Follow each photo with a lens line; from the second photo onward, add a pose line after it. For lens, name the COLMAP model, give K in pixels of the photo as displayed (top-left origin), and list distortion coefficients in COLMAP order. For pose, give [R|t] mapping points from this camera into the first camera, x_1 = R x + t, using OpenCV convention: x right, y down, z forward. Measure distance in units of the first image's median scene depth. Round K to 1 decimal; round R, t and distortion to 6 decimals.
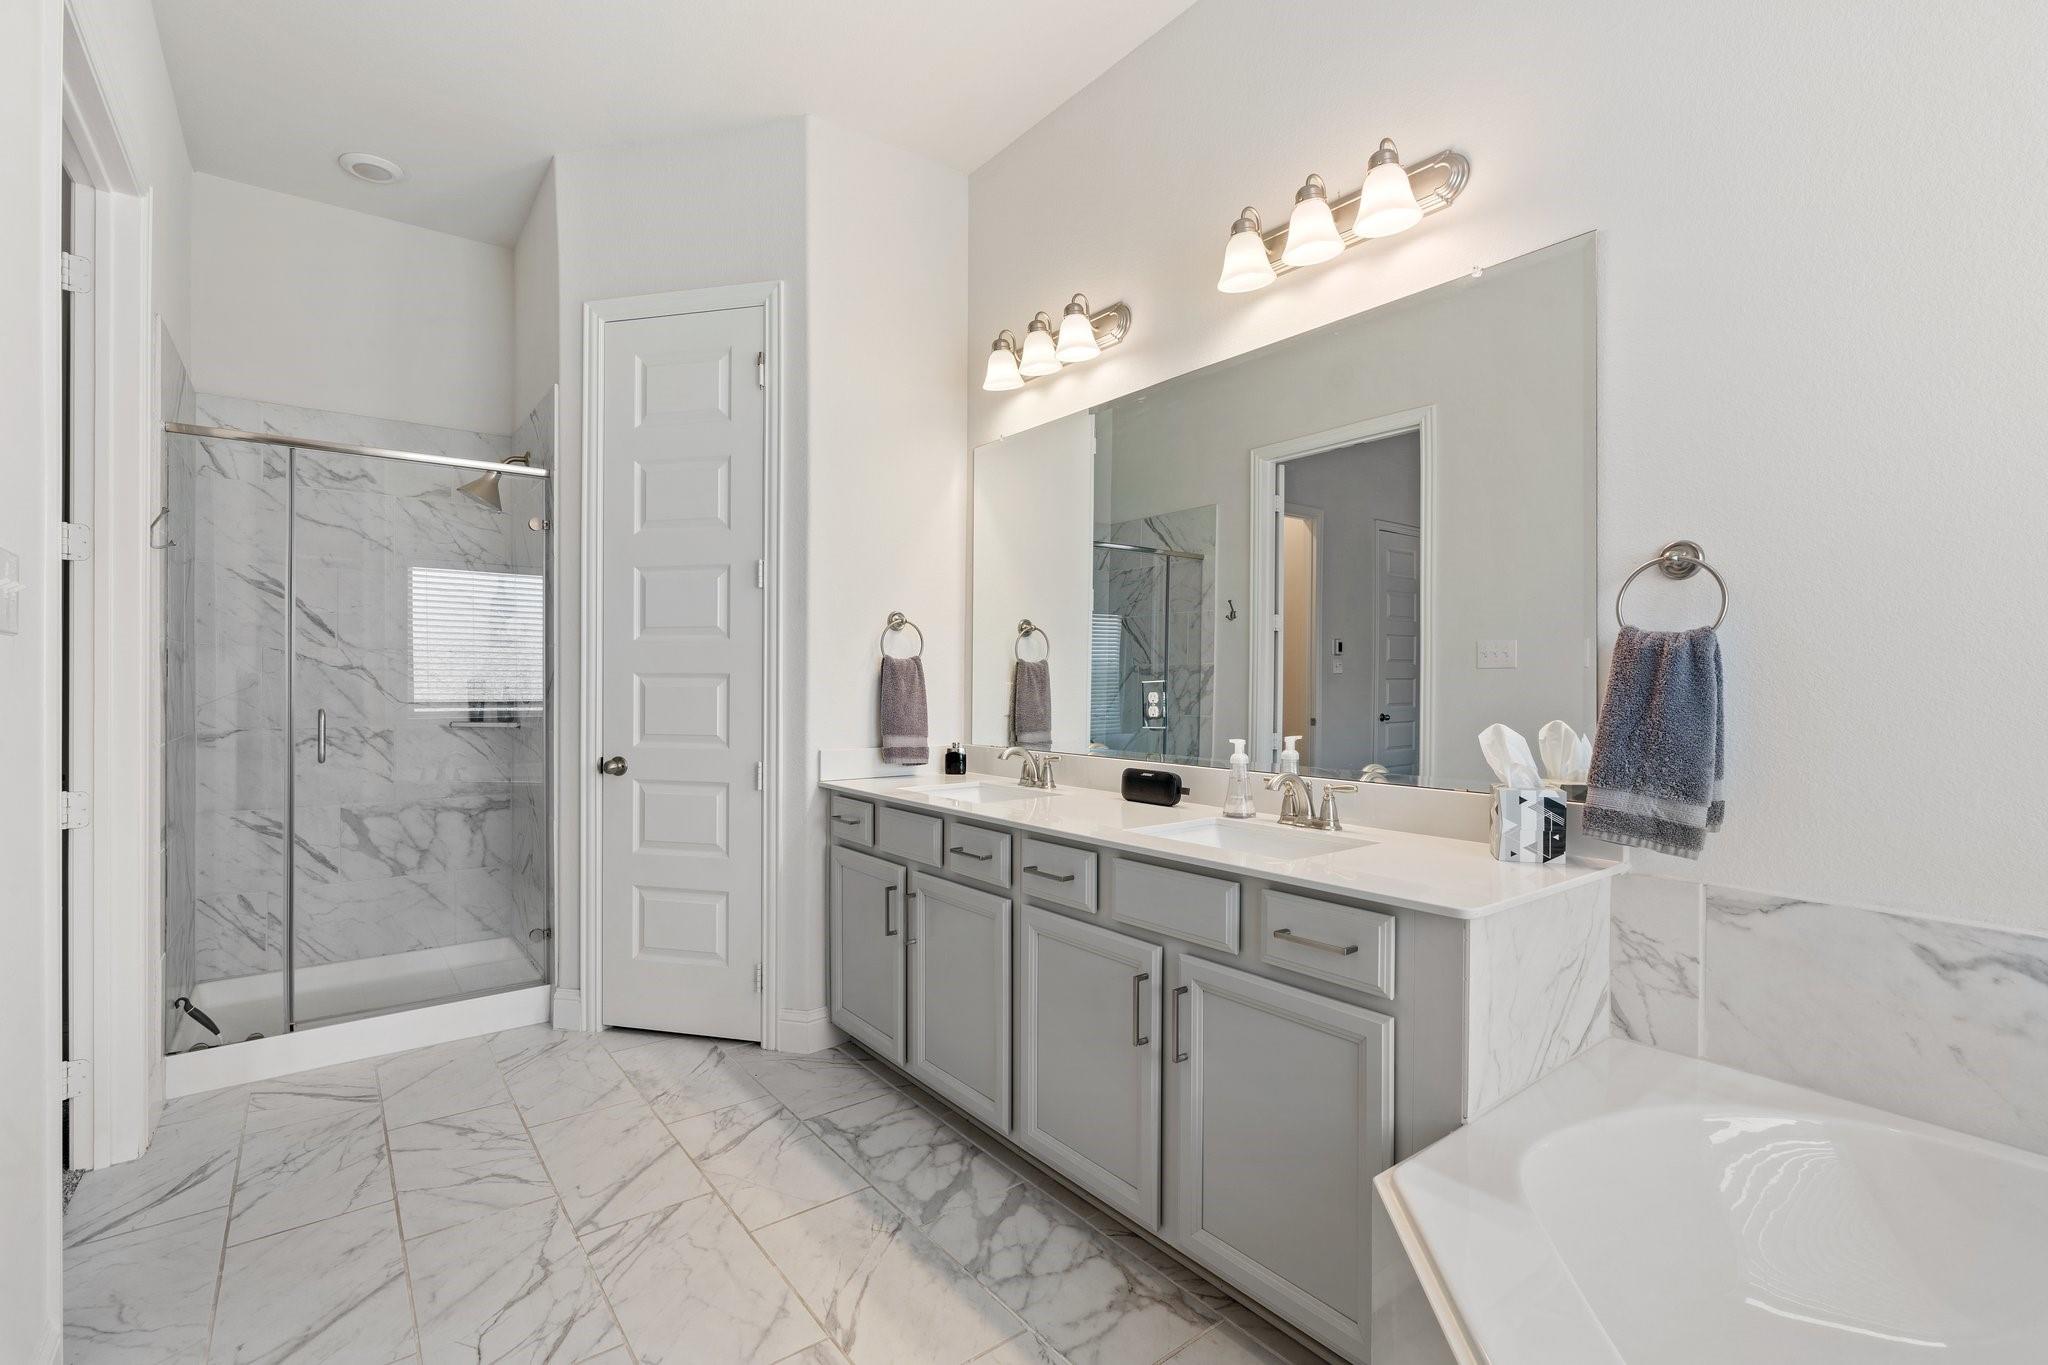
lens RADIAL K [[930.4, 0, 1028.0], [0, 930.4, 686.0], [0, 0, 1]] dist [-0.012763, 0.003504]
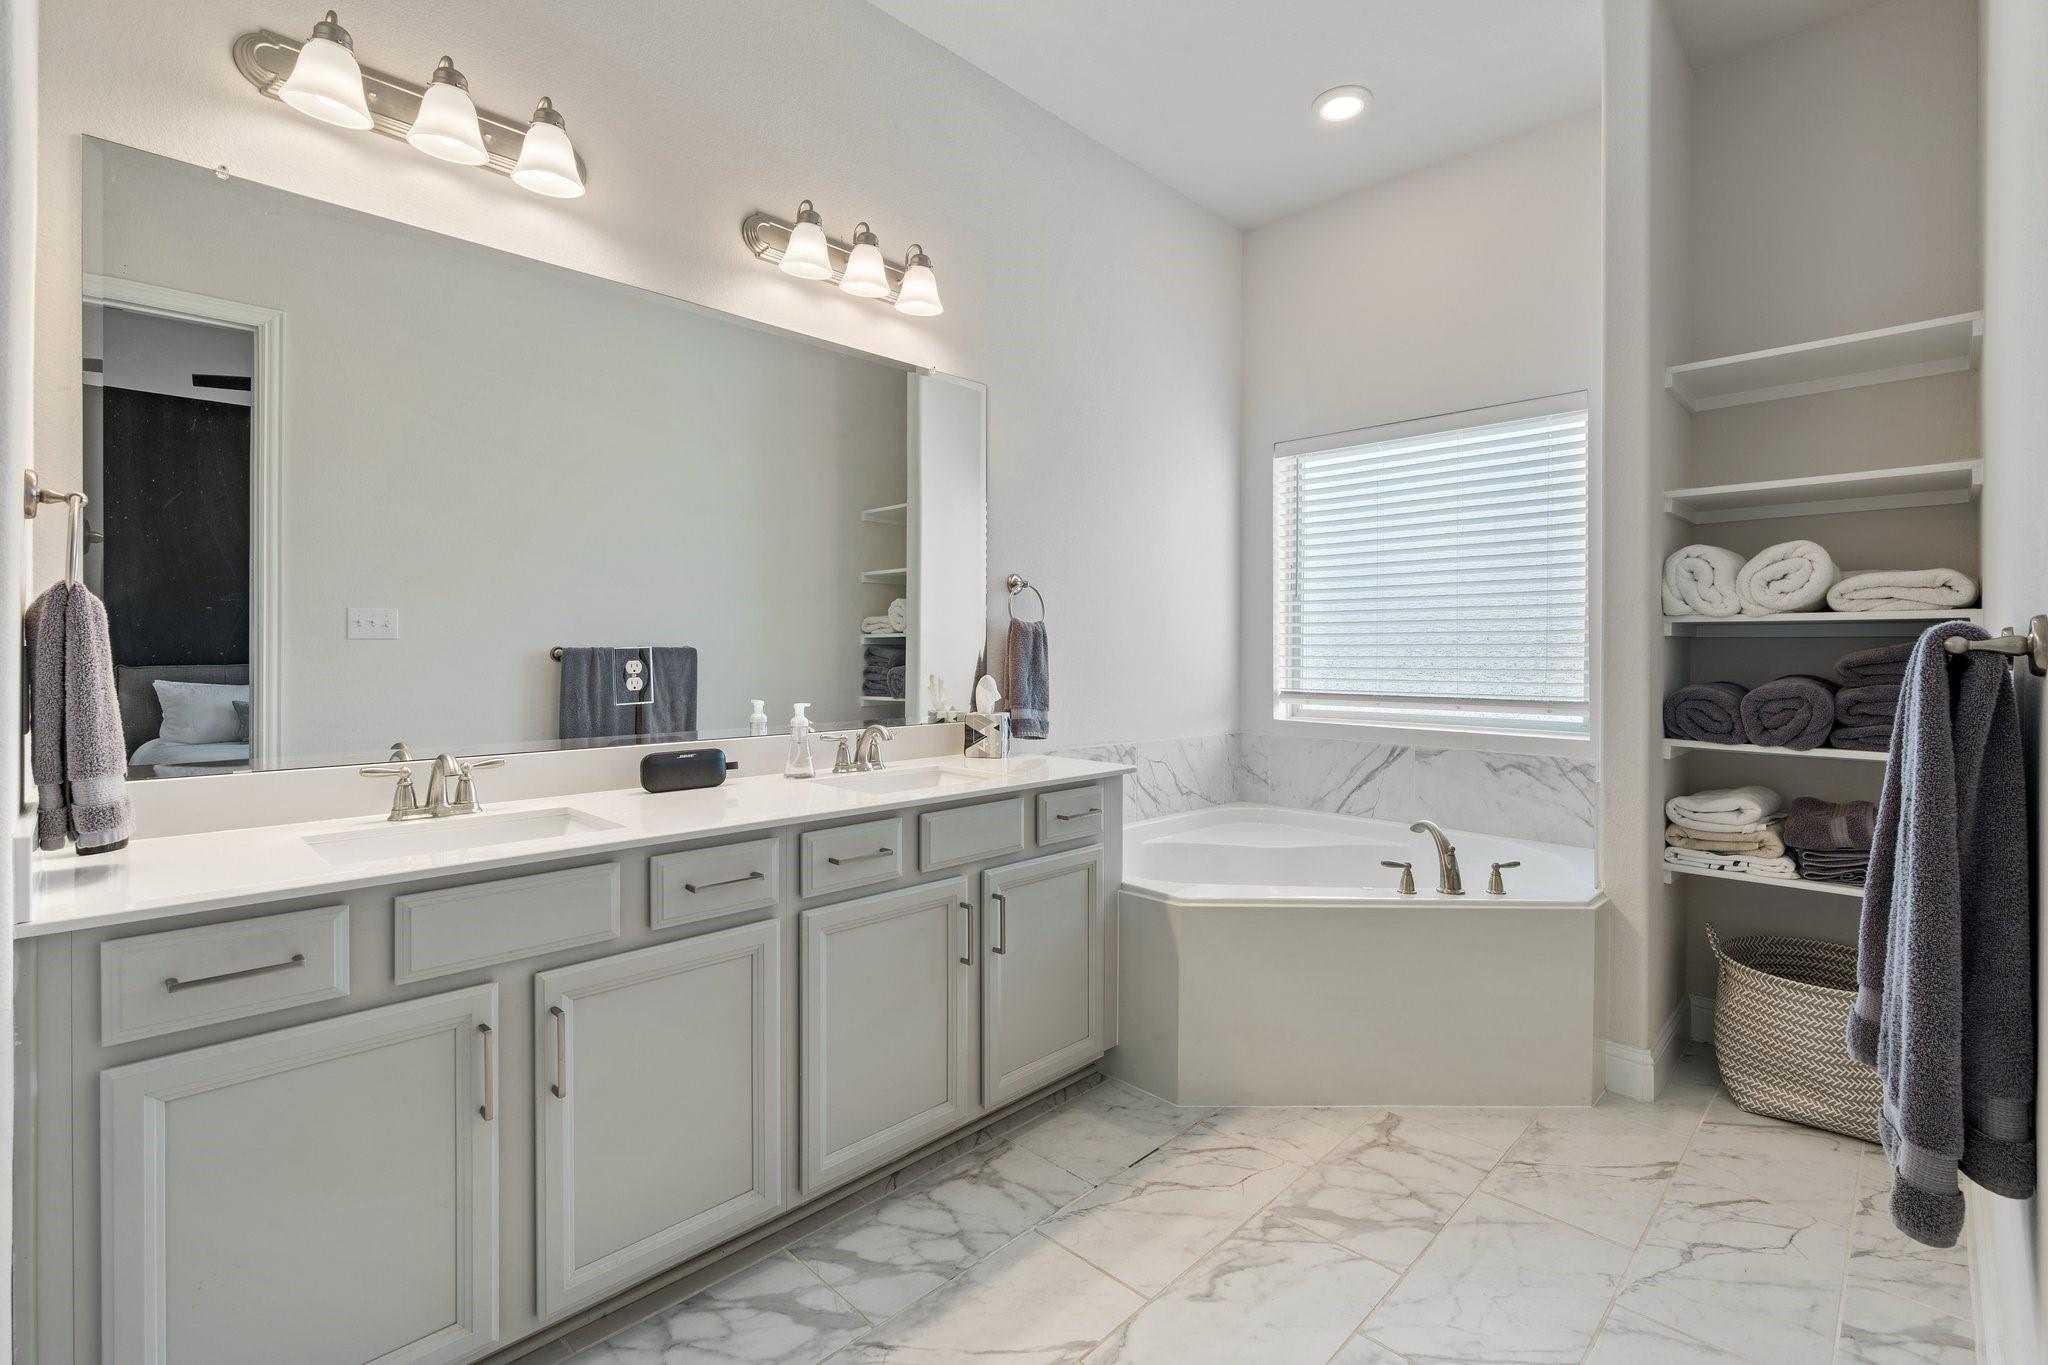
lens RADIAL K [[930.4, 0, 1023.5], [0, 930.4, 664.8], [0, 0, 1]] dist [-0.012763, 0.003504]
pose [[-0.144965, -0.016191, 0.989304, -0.918027], [-0.001419, 0.999868, 0.016156, -0.002945], [-0.989436, 0.000938, -0.144969, 0.986276]]
